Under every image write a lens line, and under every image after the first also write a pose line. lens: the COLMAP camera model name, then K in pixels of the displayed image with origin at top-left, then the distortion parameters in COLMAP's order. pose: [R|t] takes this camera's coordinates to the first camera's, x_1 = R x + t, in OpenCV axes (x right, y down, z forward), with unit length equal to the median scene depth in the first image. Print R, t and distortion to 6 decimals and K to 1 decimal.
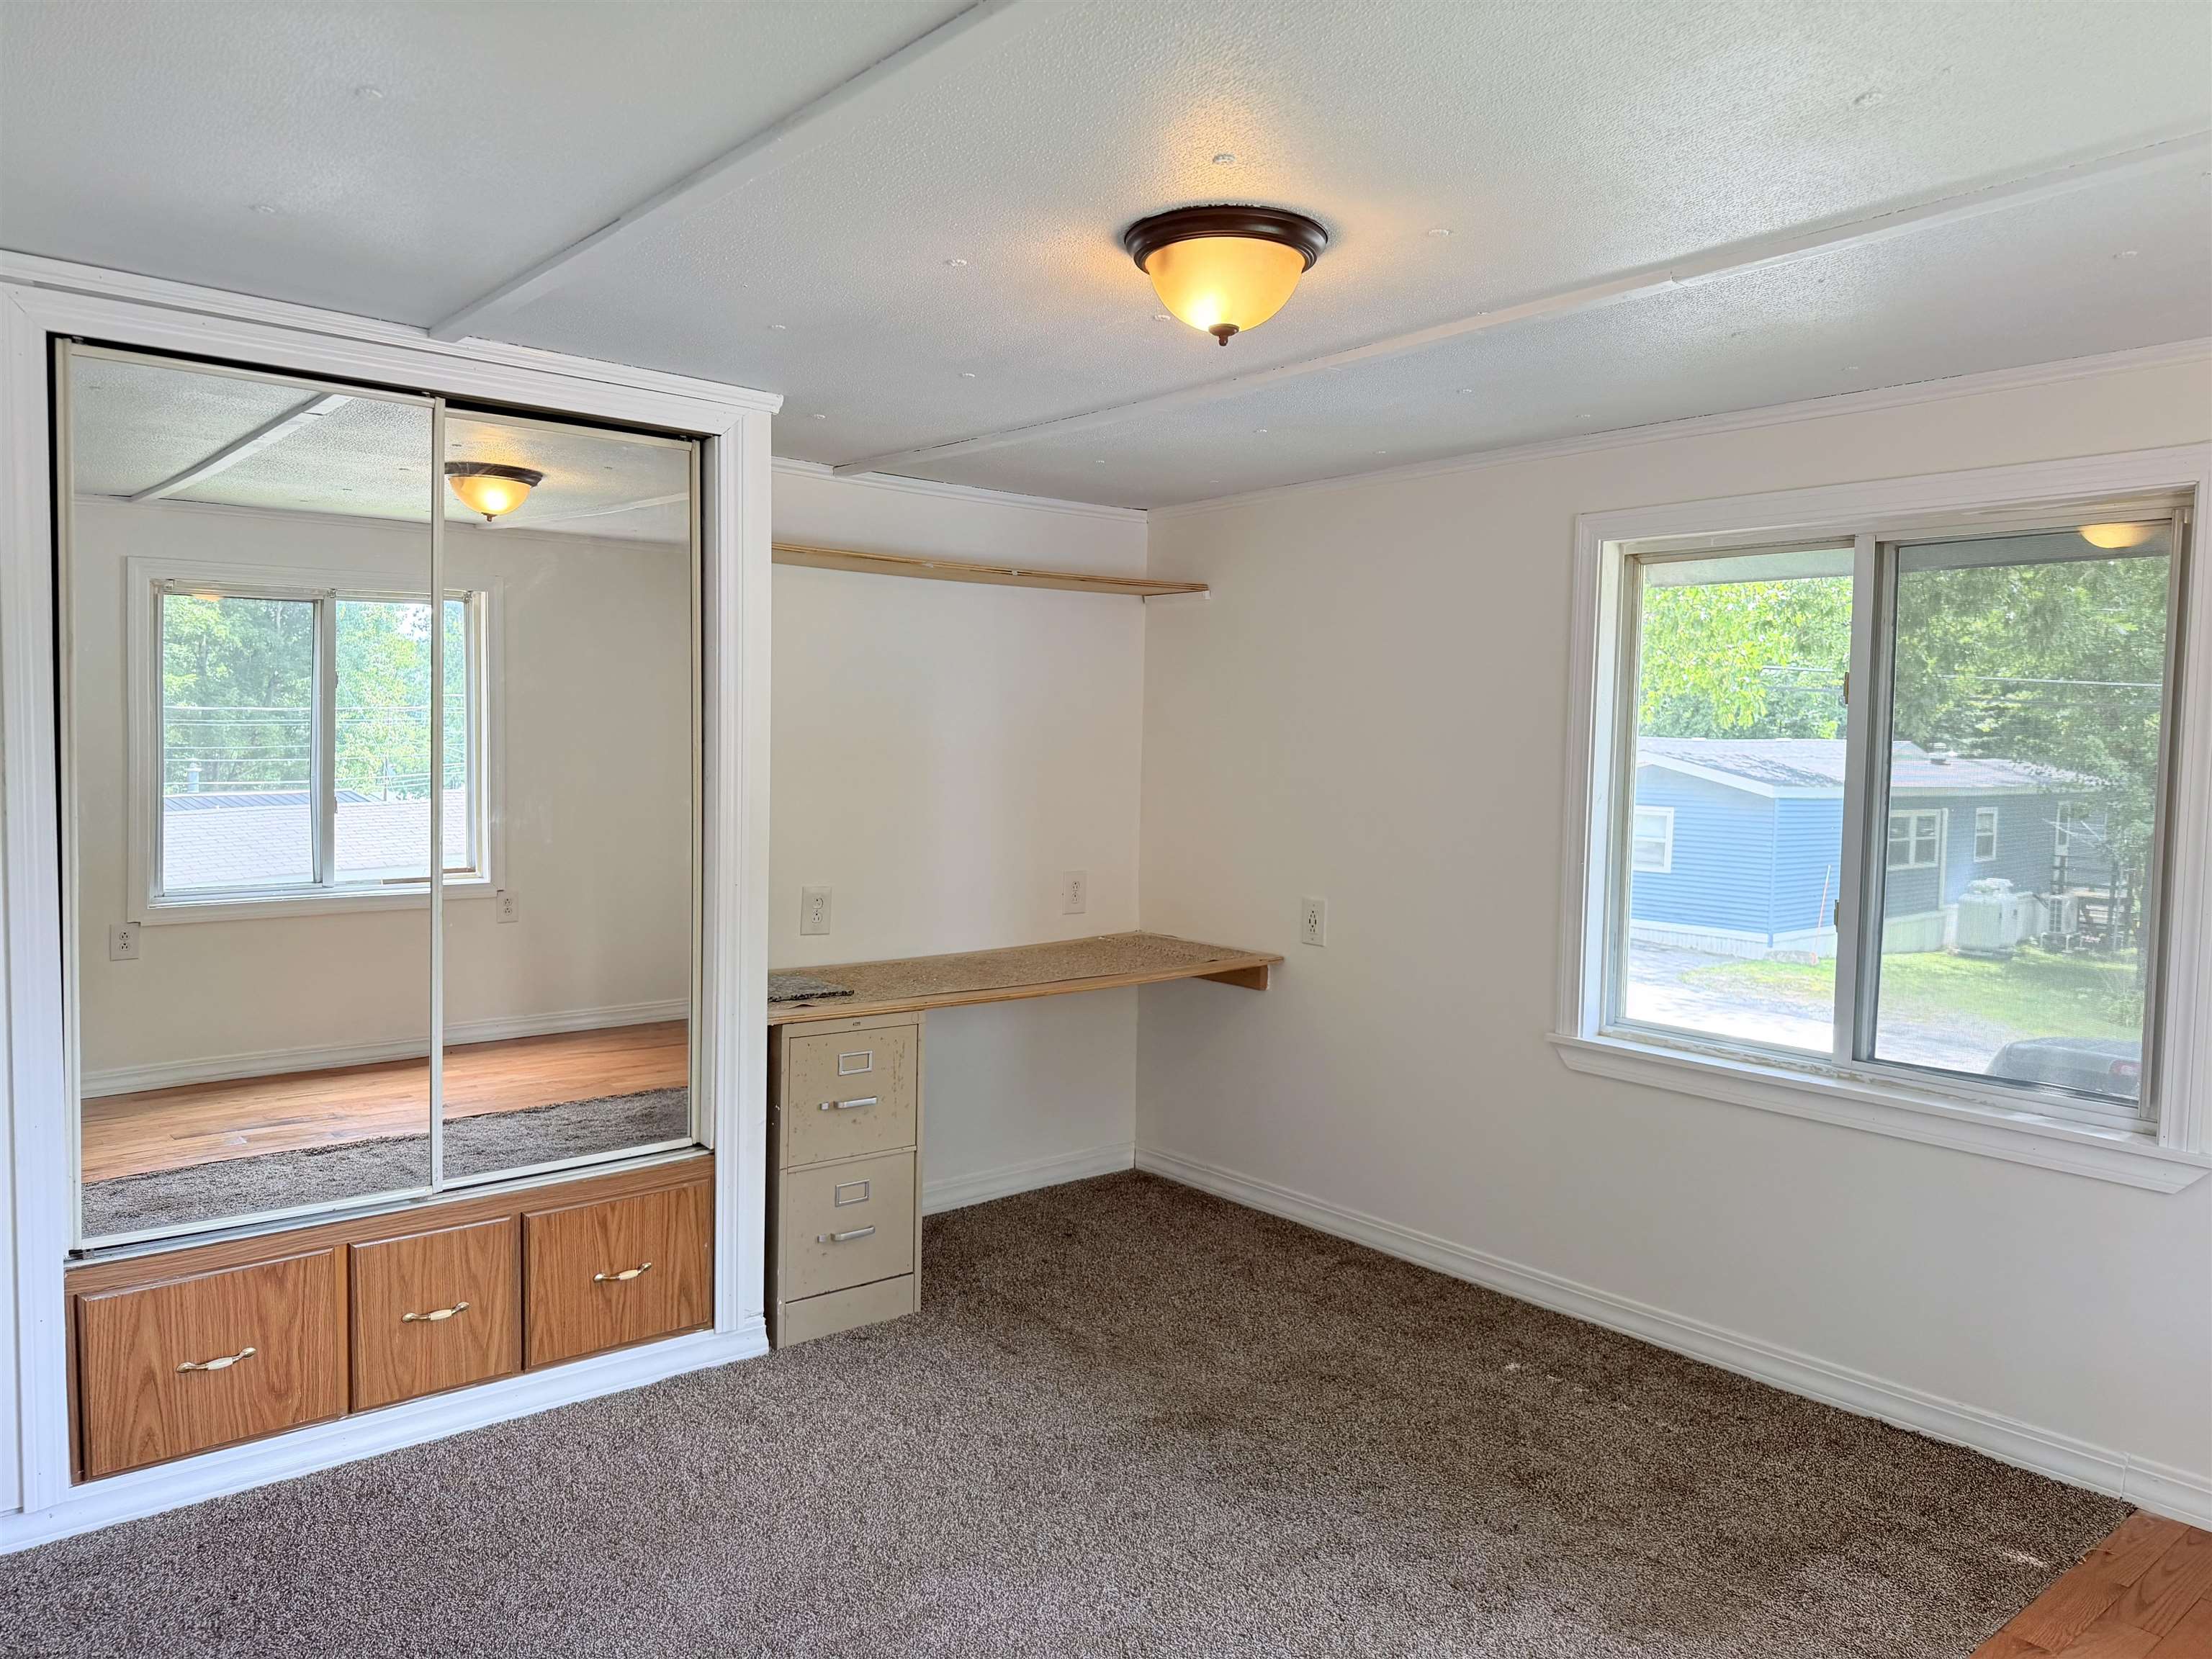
lens RADIAL K [[1544.5, 0, 1110.4], [0, 1544.5, 815.8], [0, 0, 1]] dist [0.063103, -0.081938]
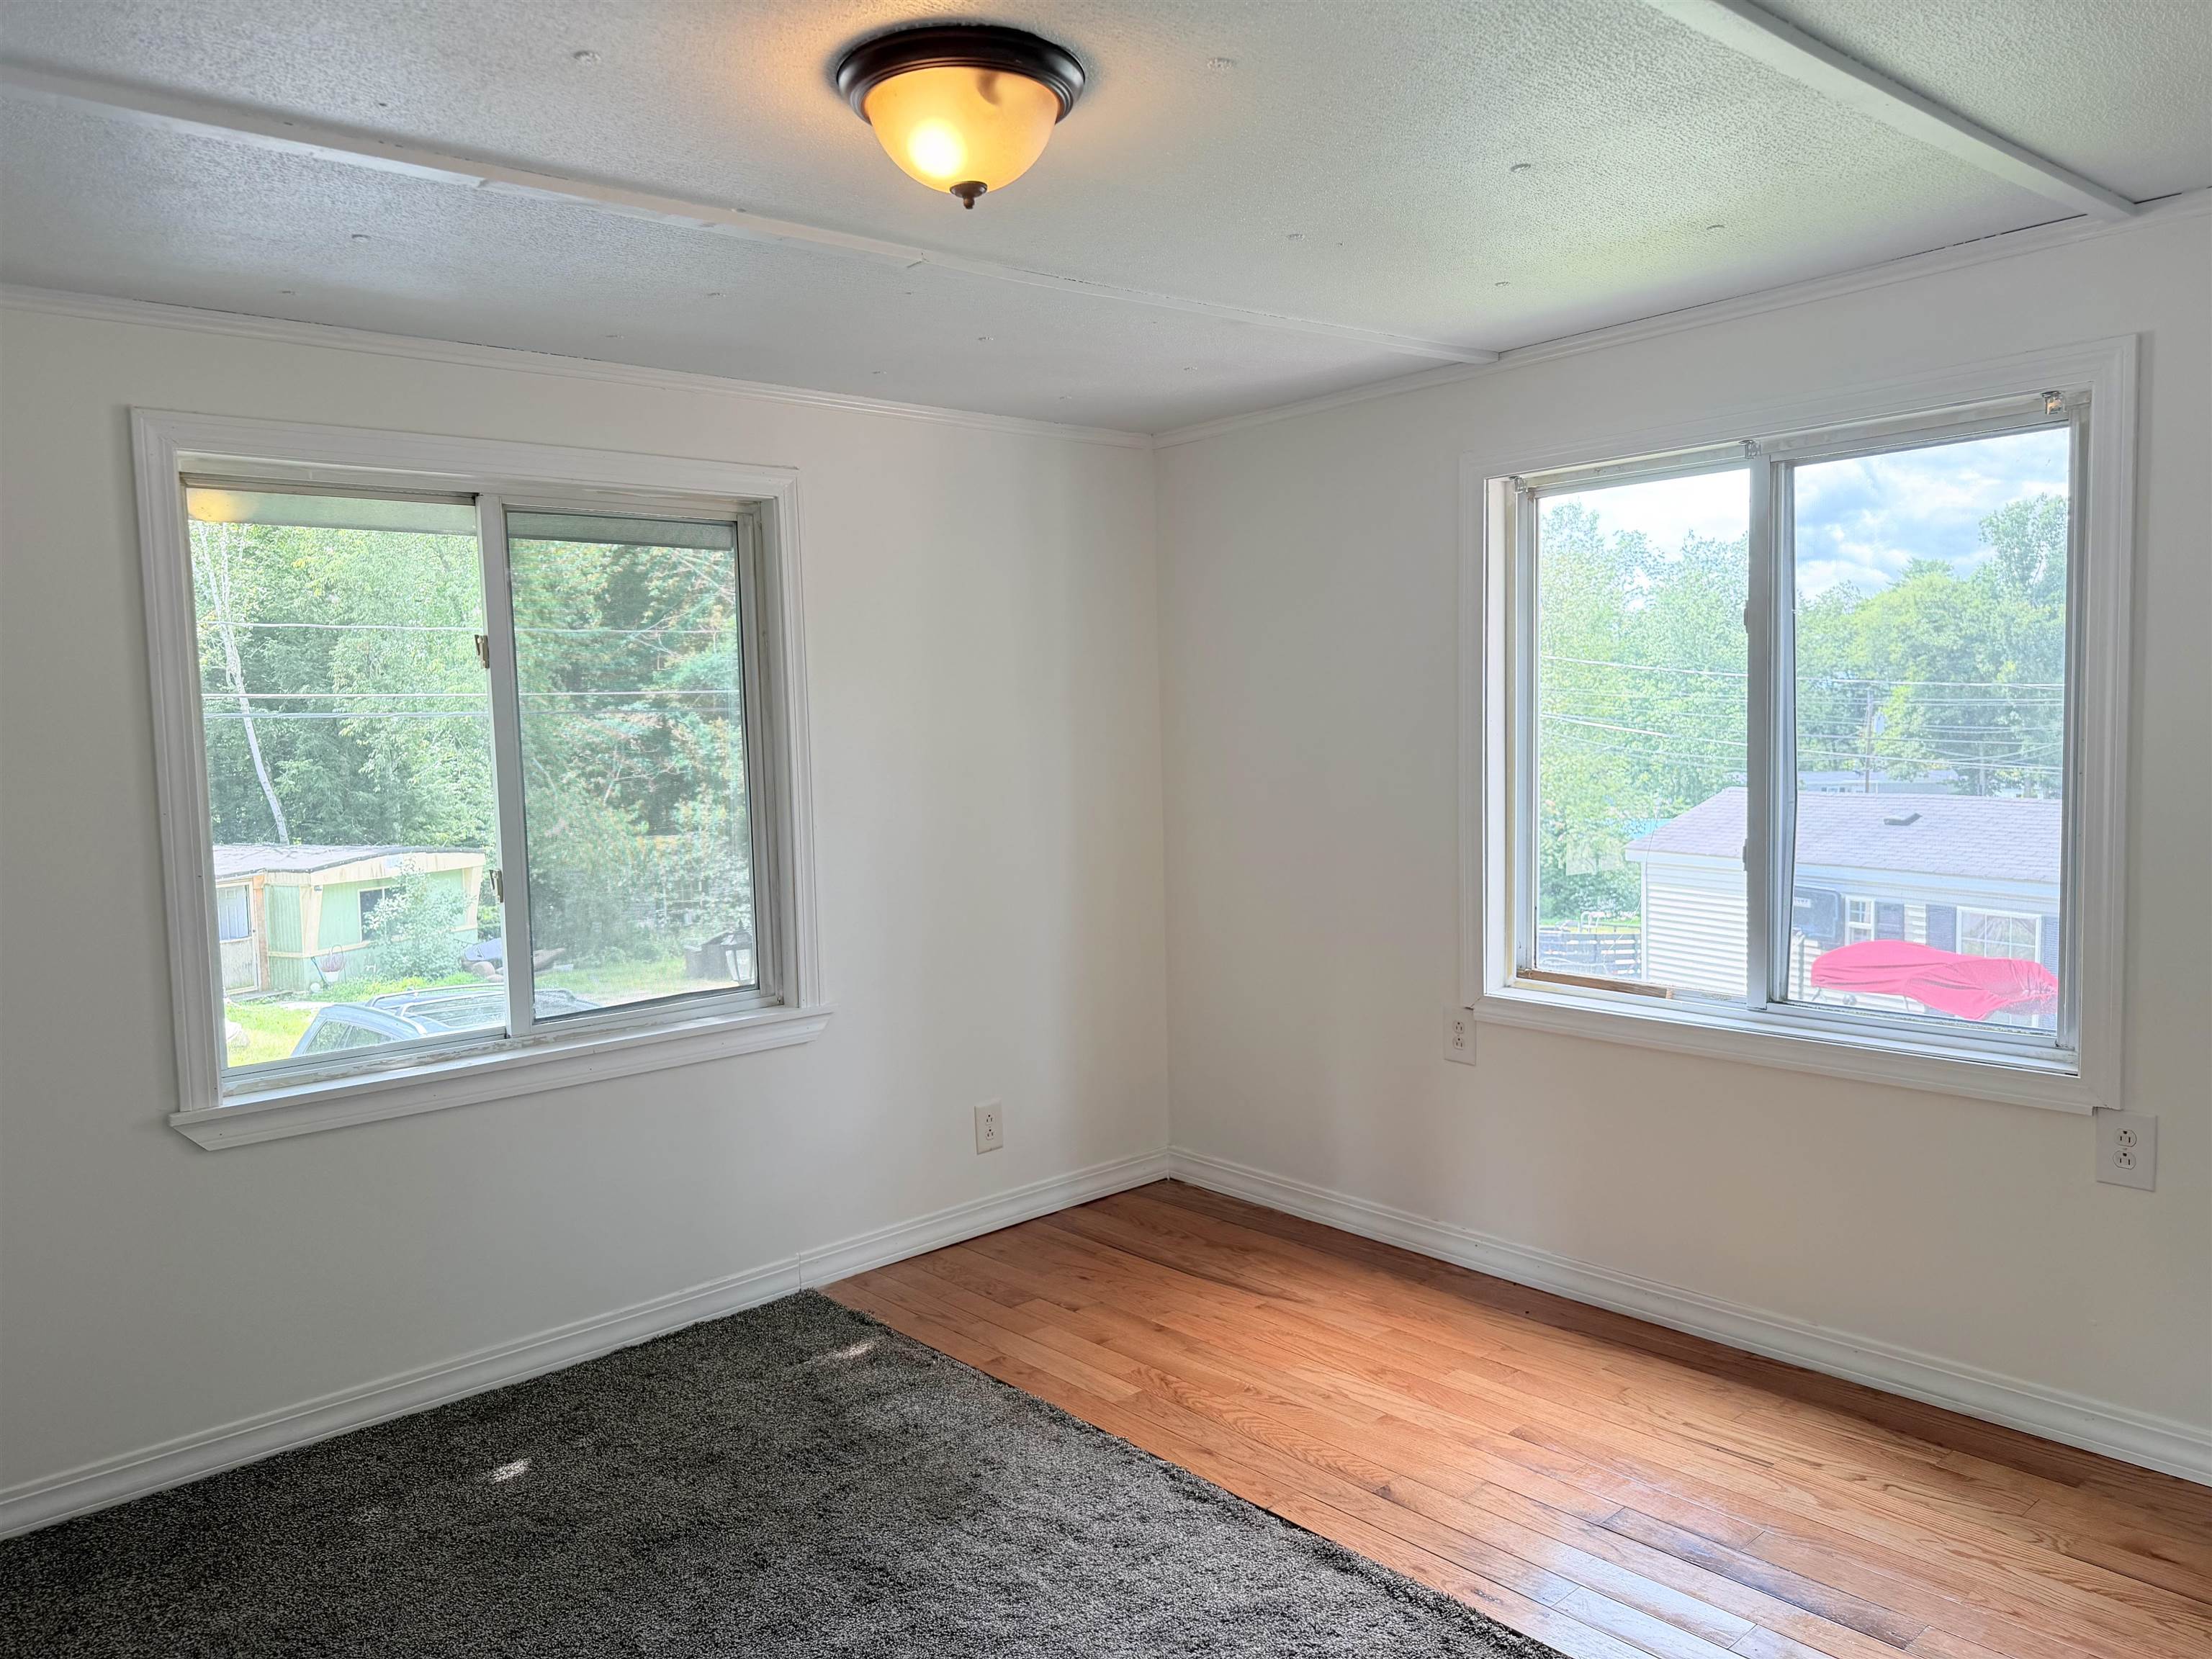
lens RADIAL K [[1544.5, 0, 1110.4], [0, 1544.5, 815.8], [0, 0, 1]] dist [0.063103, -0.081938]
pose [[-0.025464, -0.081592, 0.996340, -0.542818], [0.079608, 0.993333, 0.083380, -0.031486], [-0.996501, 0.081440, -0.018799, 0.673410]]
